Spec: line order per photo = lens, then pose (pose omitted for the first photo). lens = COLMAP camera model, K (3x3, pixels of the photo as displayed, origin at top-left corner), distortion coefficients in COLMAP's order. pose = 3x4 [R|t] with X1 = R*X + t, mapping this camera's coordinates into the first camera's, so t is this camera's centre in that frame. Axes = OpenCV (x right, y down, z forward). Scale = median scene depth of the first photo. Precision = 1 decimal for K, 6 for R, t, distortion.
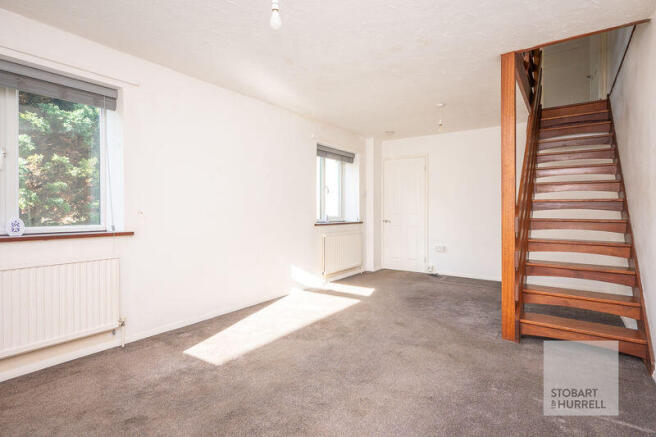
lens RADIAL K [[332.7, 0, 329.3], [0, 332.7, 210.3], [0, 0, 1]] dist [-0.000934, -0.000249]
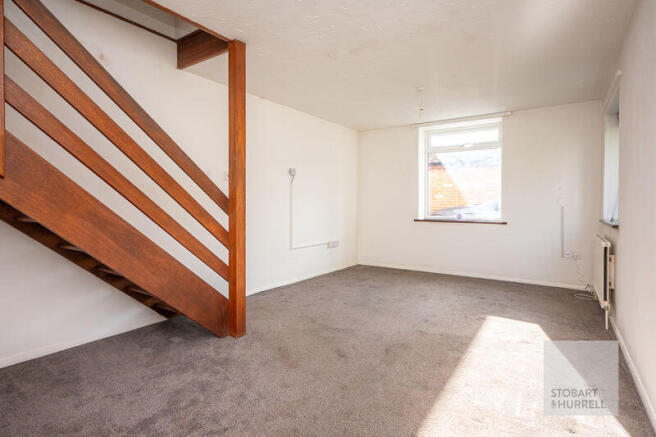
lens RADIAL K [[332.7, 0, 329.3], [0, 332.7, 210.3], [0, 0, 1]] dist [-0.000934, -0.000249]
pose [[-0.999937, 0.000144, -0.011247, 0.300807], [-0.000074, 0.999812, 0.019377, 0.000122], [0.011247, 0.019376, -0.999749, 2.104409]]
